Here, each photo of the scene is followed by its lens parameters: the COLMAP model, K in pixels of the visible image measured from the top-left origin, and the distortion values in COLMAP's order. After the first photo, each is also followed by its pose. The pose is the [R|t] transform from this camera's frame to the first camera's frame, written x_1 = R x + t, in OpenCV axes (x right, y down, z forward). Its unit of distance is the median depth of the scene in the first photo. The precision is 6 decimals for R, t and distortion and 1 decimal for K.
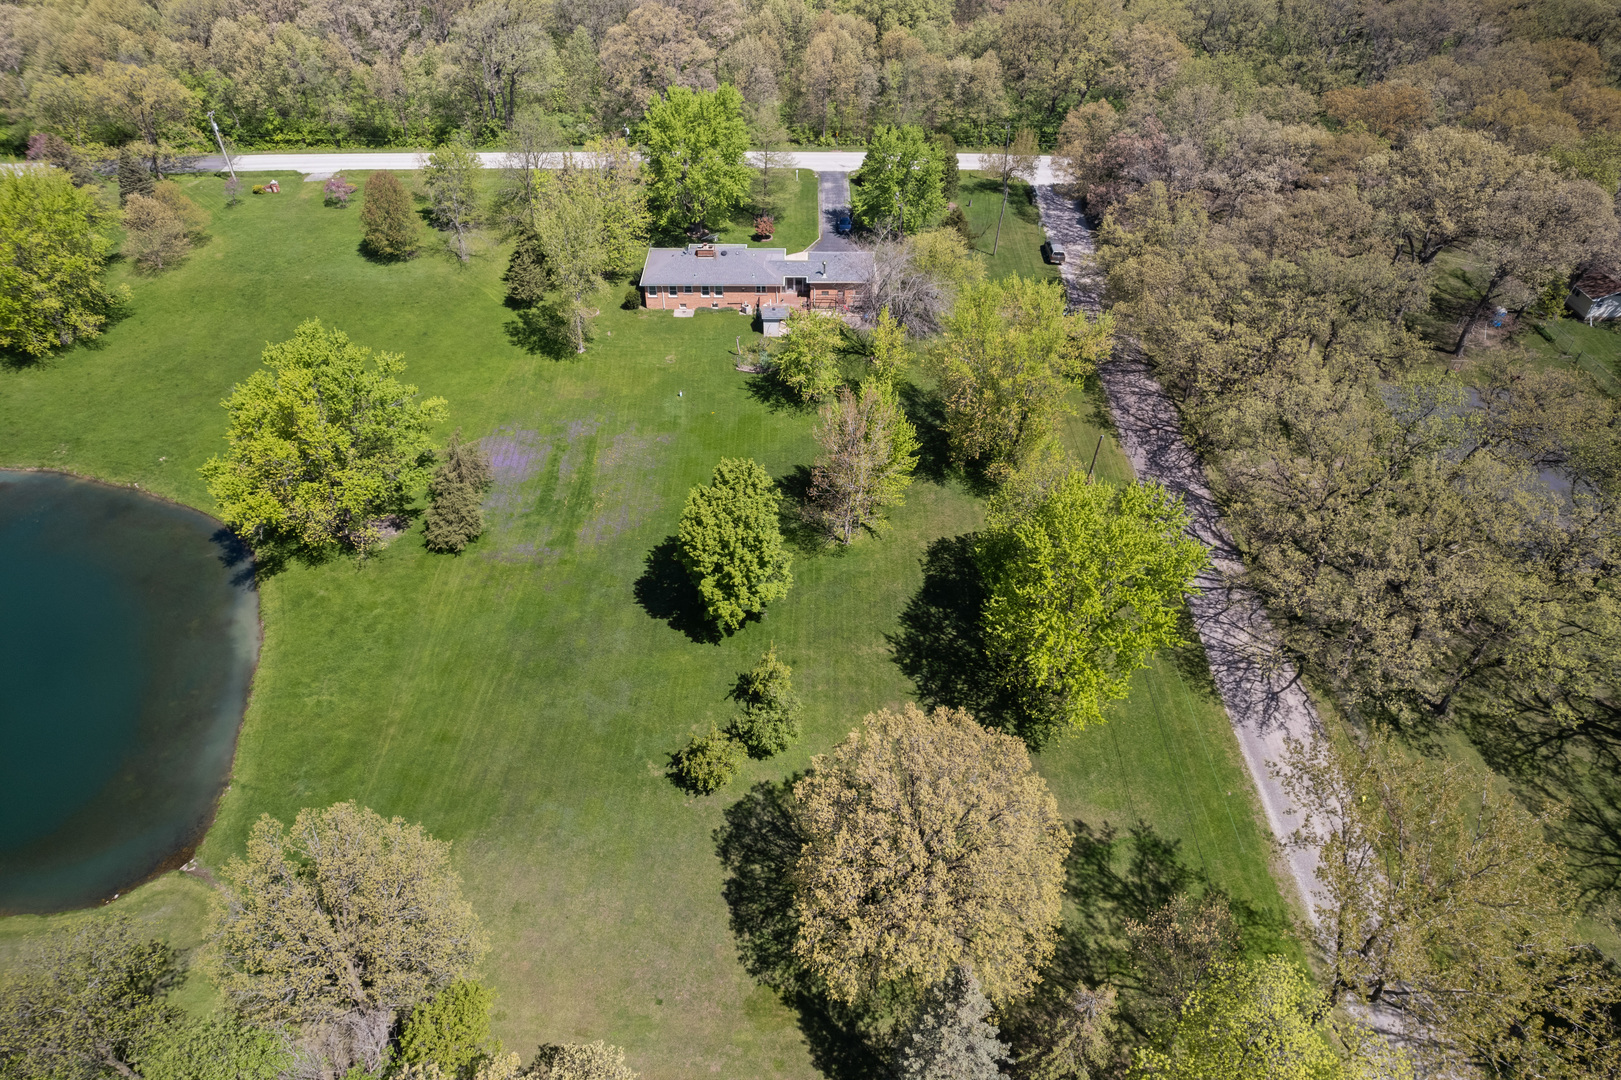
lens RADIAL K [[1031.2, 0, 810.5], [0, 1031.2, 540.0], [0, 0, 1]] dist [-0.076210, 0.061777]
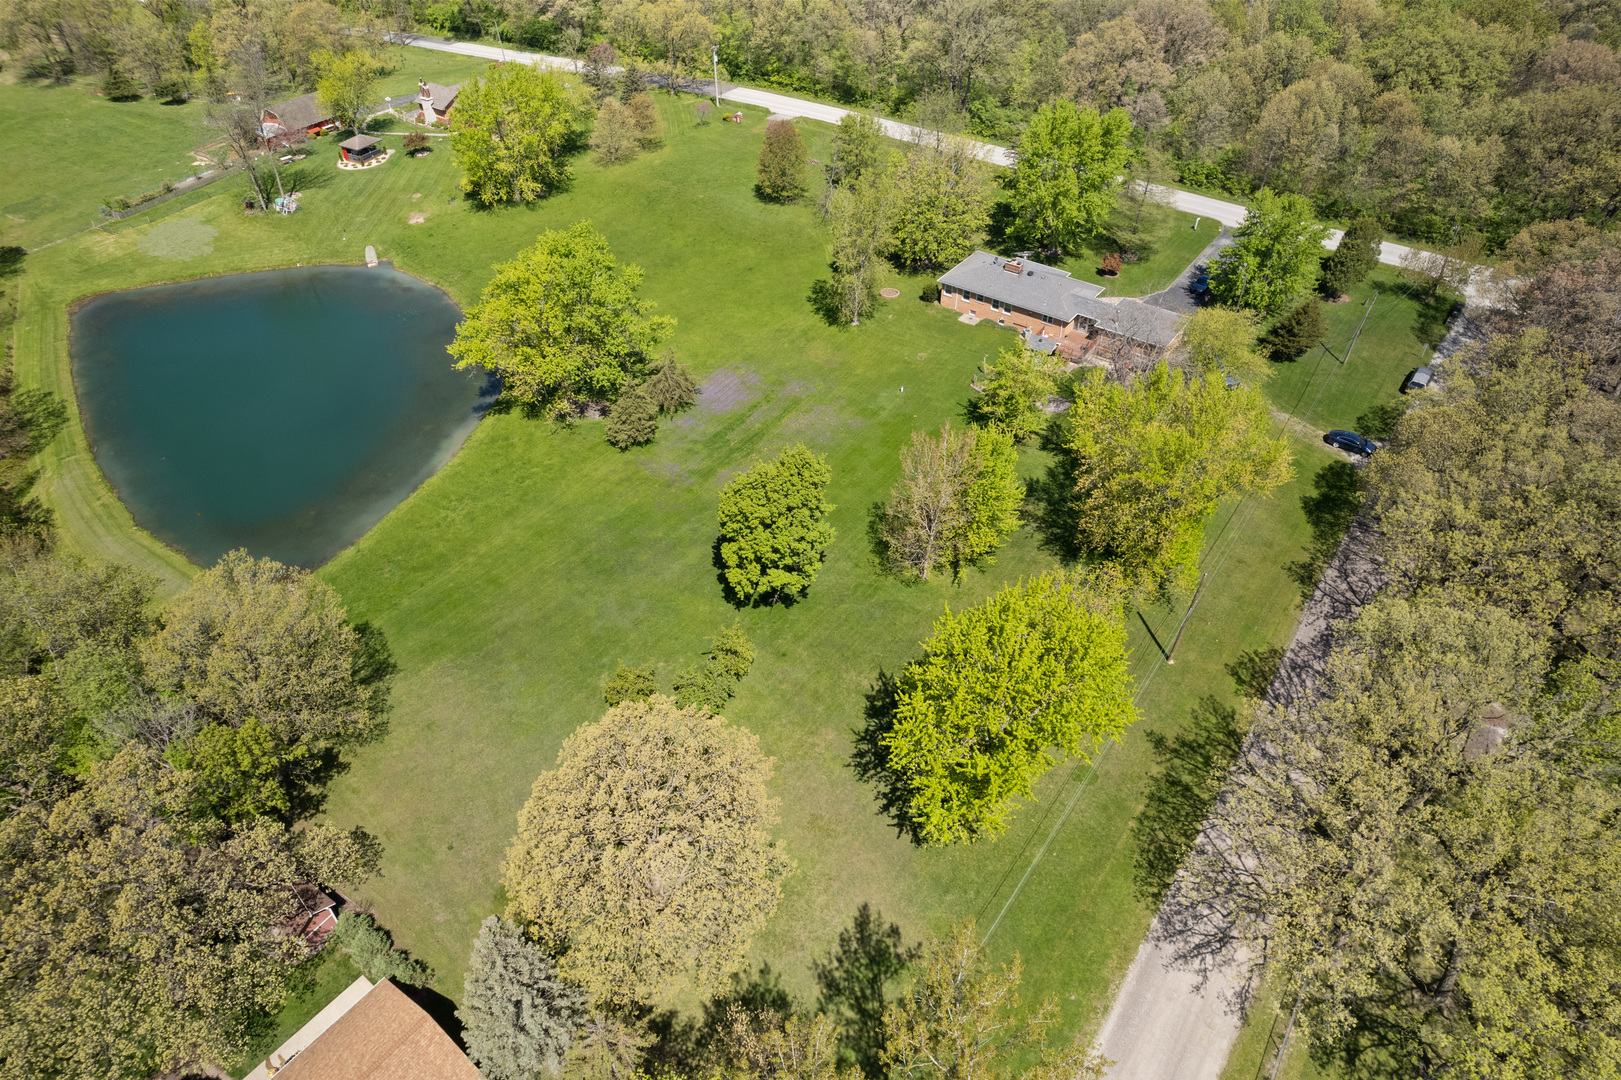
lens RADIAL K [[1031.2, 0, 810.5], [0, 1031.2, 540.0], [0, 0, 1]] dist [-0.076210, 0.061777]
pose [[0.815968, 0.376055, -0.439065, 0.270708], [-0.375418, 0.922256, 0.092219, -0.058679], [0.439610, 0.089585, 0.893710, 0.064066]]
